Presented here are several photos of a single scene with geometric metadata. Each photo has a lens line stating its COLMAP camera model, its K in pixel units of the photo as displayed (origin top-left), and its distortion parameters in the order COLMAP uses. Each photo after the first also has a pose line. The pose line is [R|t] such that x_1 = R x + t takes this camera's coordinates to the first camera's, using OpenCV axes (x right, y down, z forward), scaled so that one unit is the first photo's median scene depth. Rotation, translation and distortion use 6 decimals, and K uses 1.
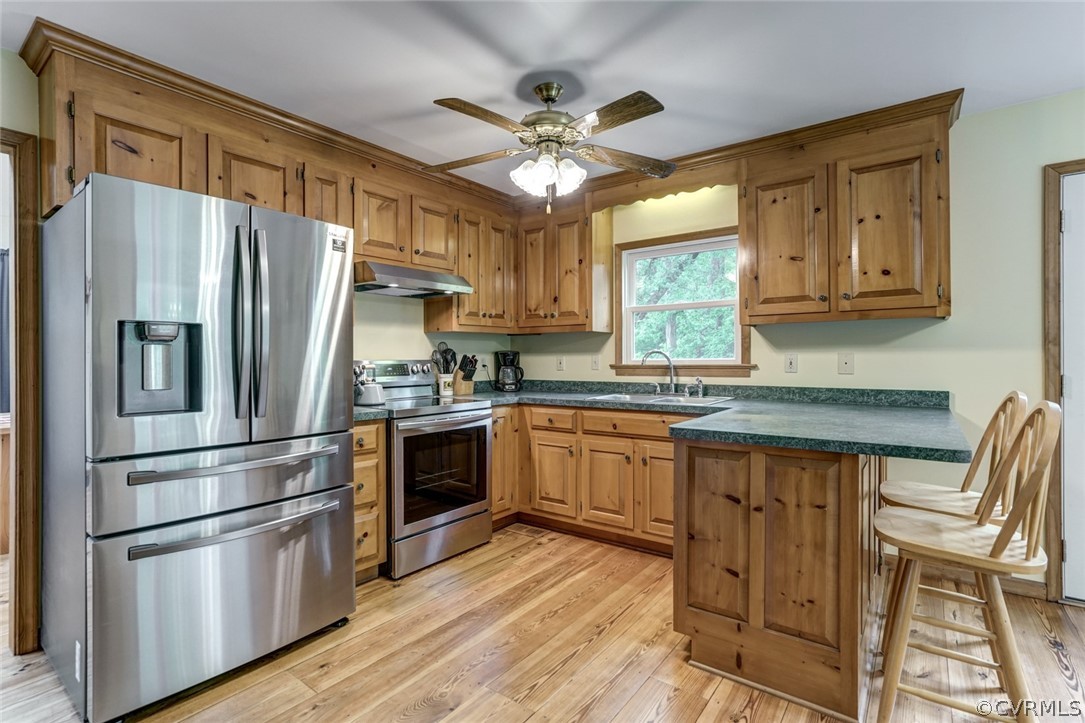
lens RADIAL K [[519.5, 0, 547.6], [0, 519.5, 358.4], [0, 0, 1]] dist [-0.032418, 0.018485]
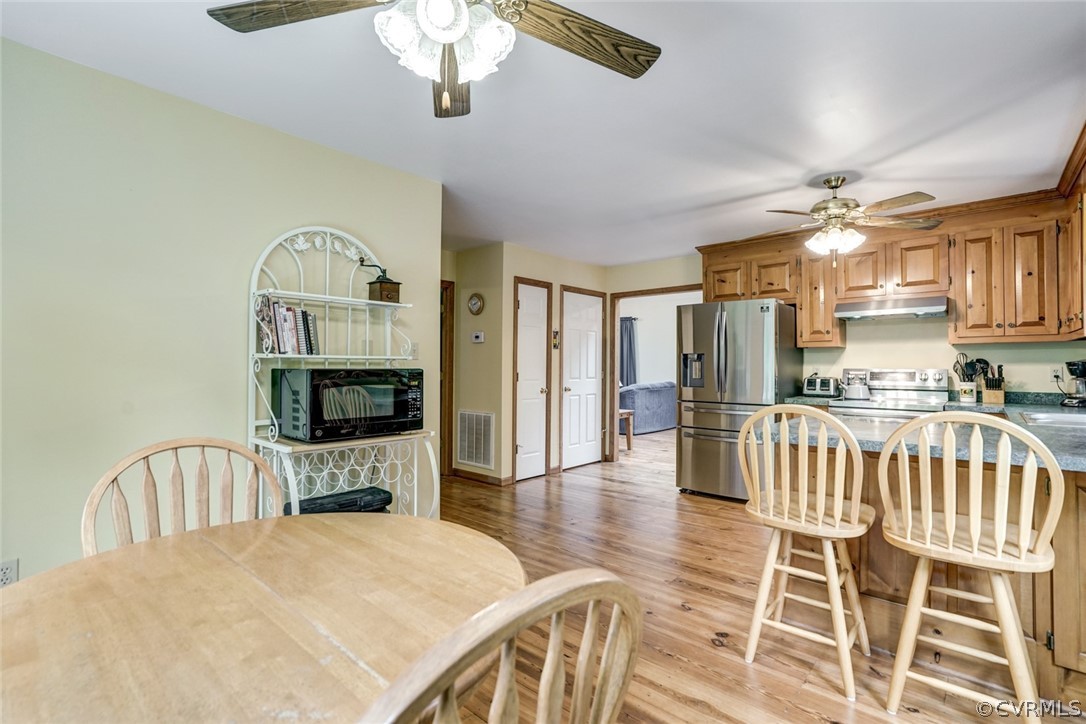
lens RADIAL K [[505.3, 0, 548.0], [0, 505.3, 358.9], [0, 0, 1]] dist [-0.047882, 0.026182]
pose [[-0.069835, -0.012068, -0.997486, 1.122796], [-0.000677, 0.999927, -0.012050, -0.008128], [0.997558, -0.000166, -0.069838, 0.242903]]
